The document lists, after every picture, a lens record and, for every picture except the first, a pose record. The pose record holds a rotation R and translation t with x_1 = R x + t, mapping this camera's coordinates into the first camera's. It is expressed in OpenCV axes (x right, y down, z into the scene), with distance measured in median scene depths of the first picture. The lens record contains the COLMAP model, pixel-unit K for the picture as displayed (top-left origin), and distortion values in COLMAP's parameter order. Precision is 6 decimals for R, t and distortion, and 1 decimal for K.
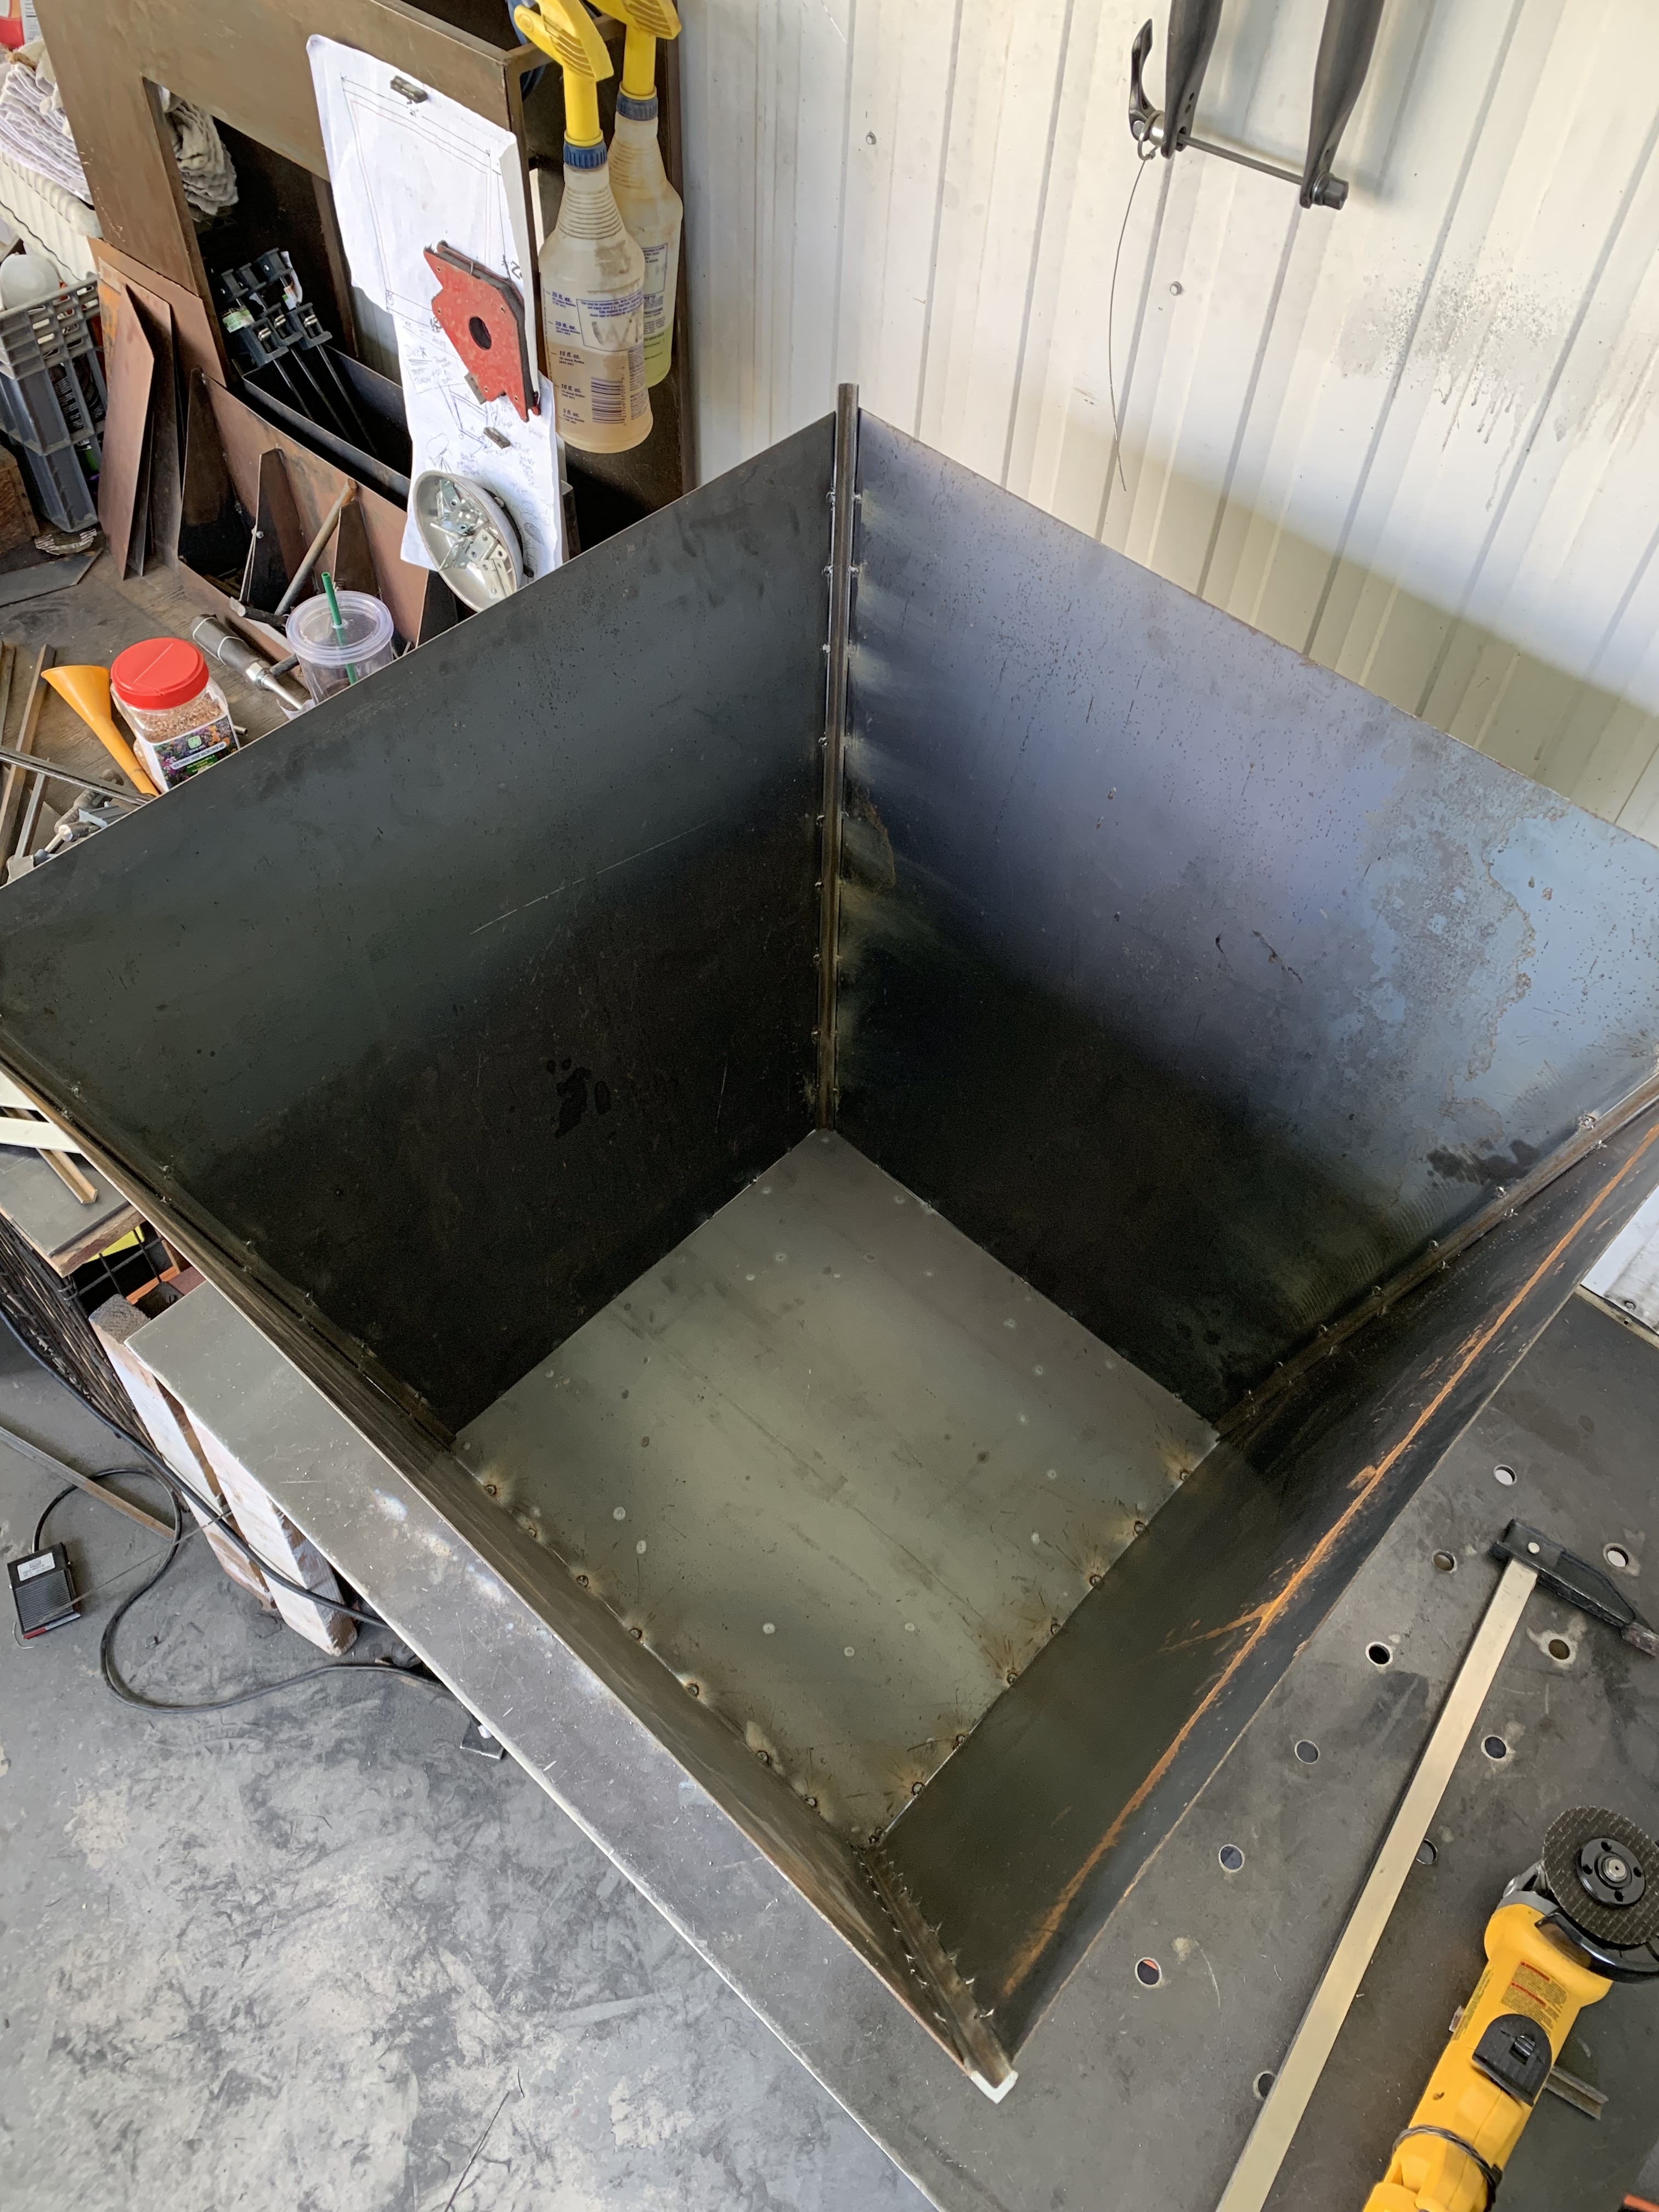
lens RADIAL K [[1702.0, 0, 820.1], [0, 1702.0, 1101.5], [0, 0, 1]] dist [0.004011, -0.006355]
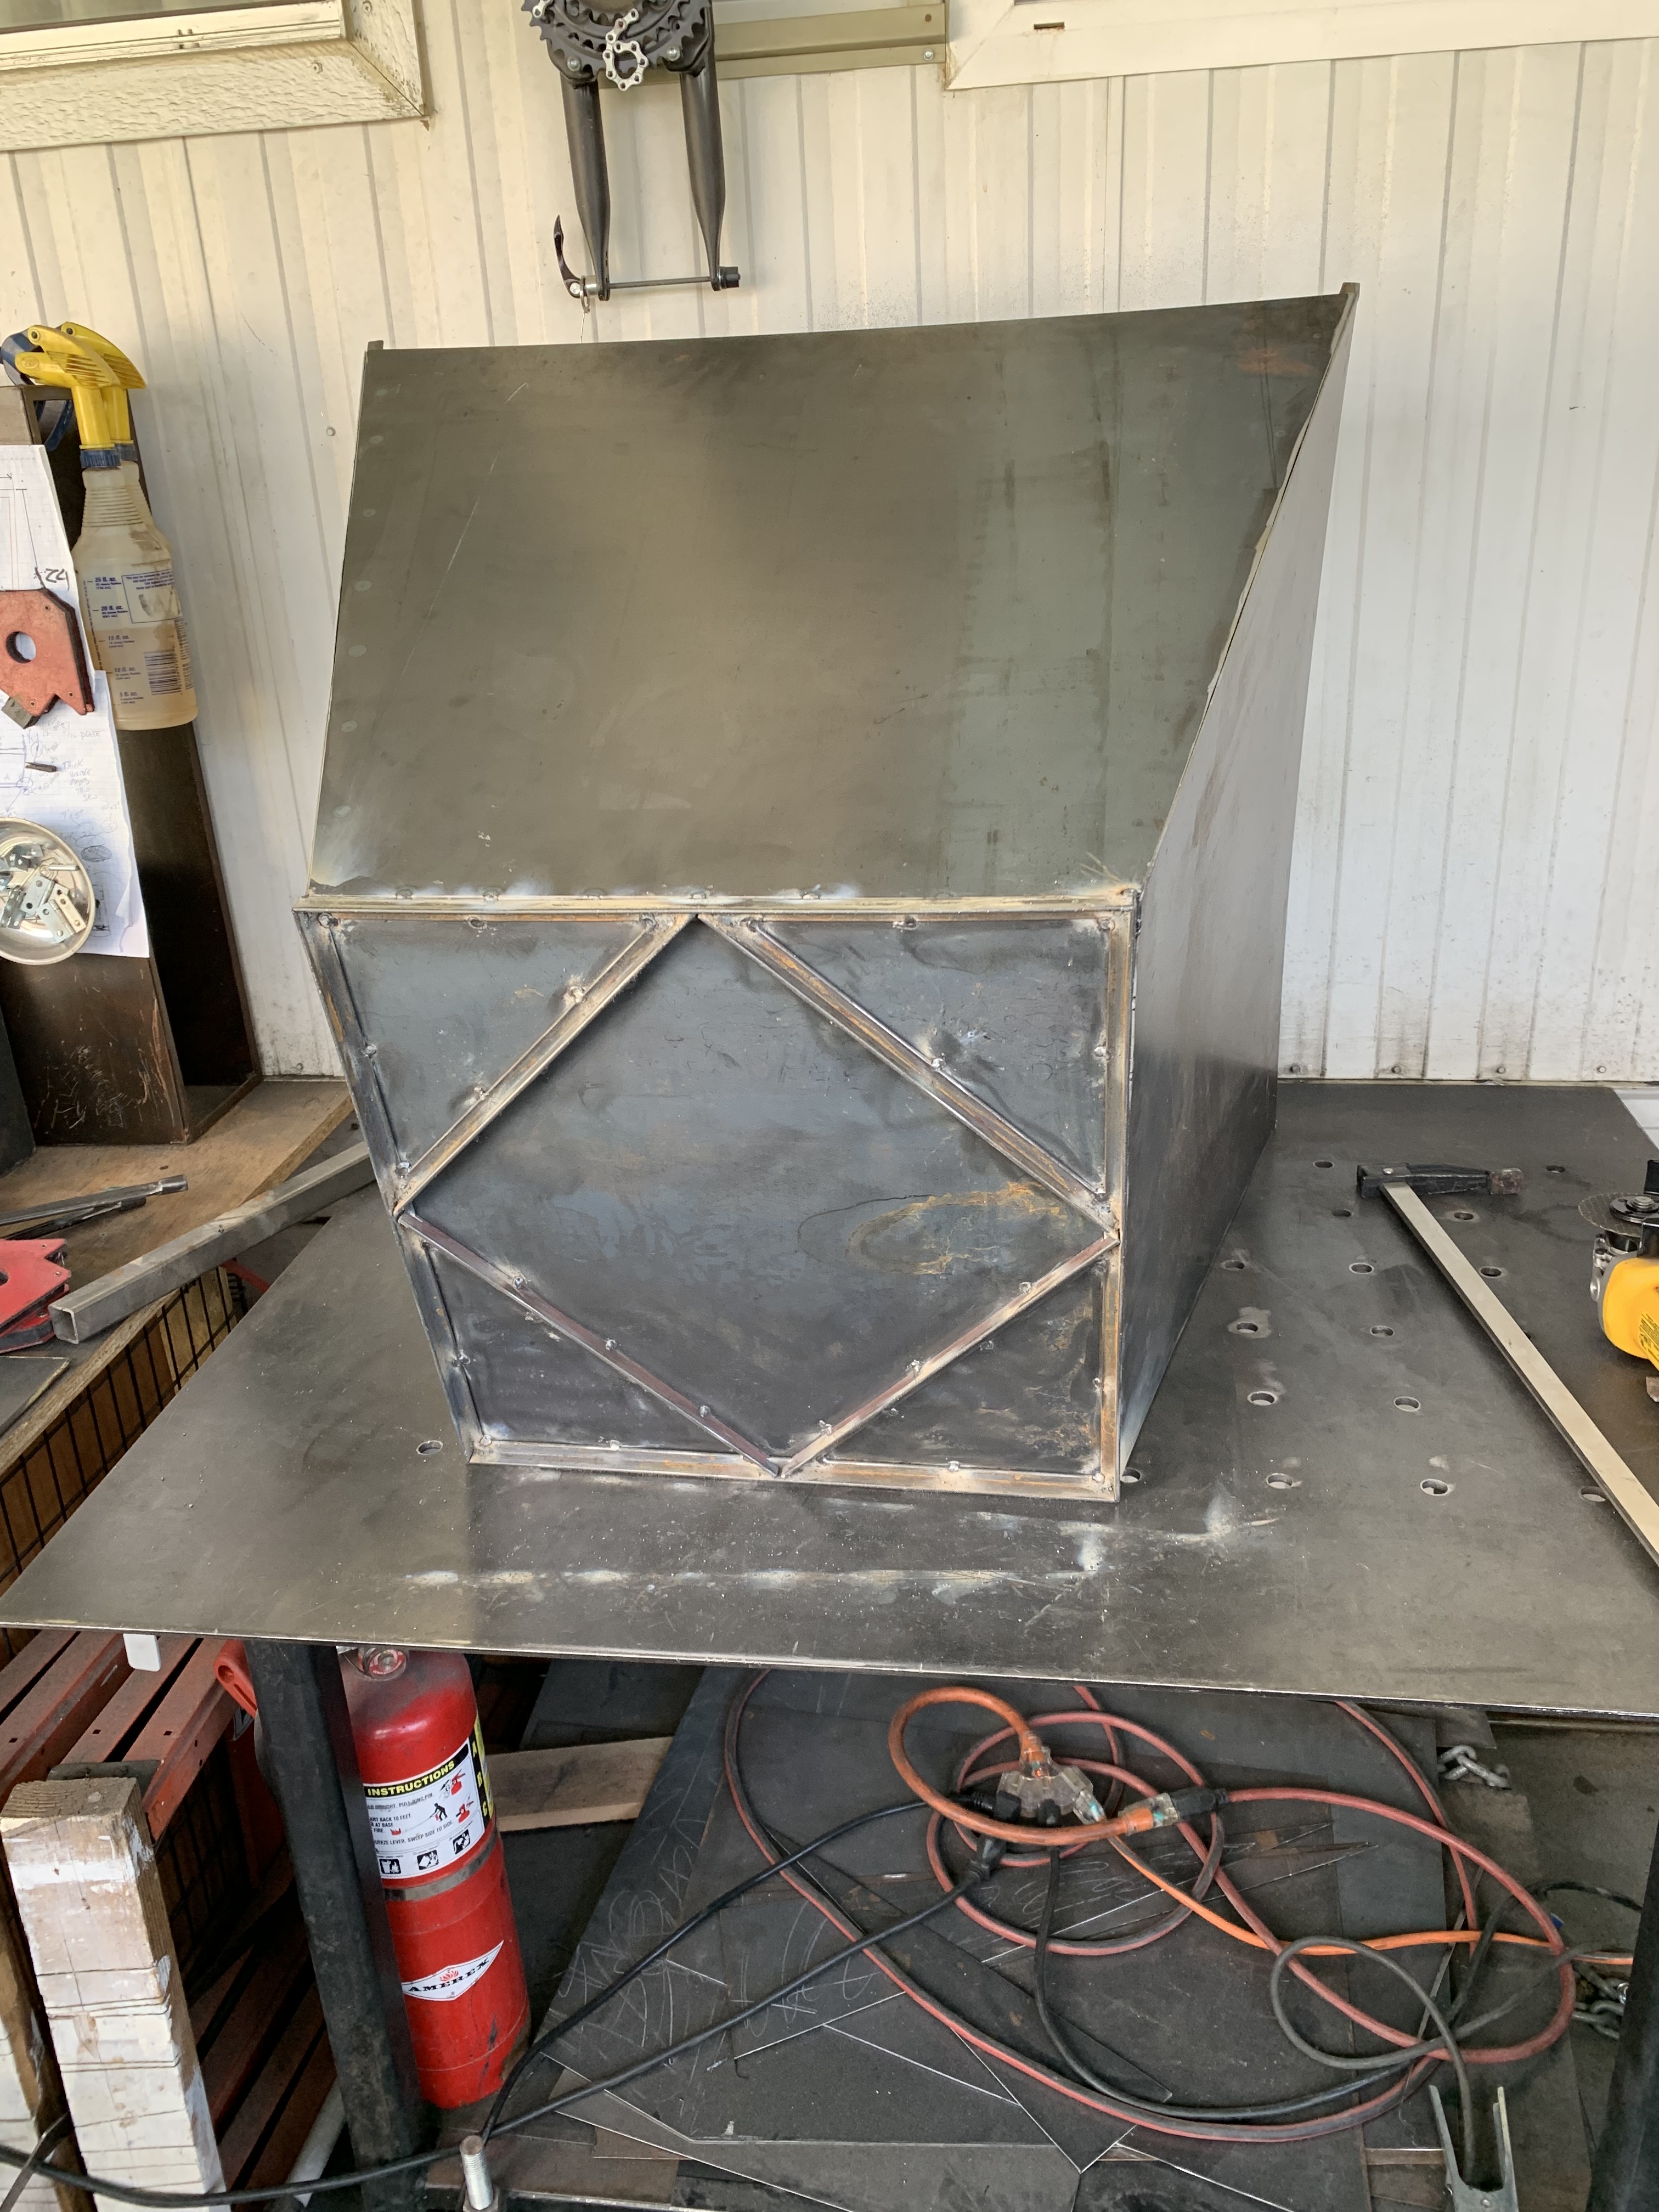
lens RADIAL K [[1702.0, 0, 820.1], [0, 1702.0, 1101.5], [0, 0, 1]] dist [0.004011, -0.006355]
pose [[0.813027, -0.291791, 0.503830, -0.307197], [0.509522, 0.775316, -0.373192, 0.315943], [-0.281734, 0.560128, 0.779027, 0.137521]]
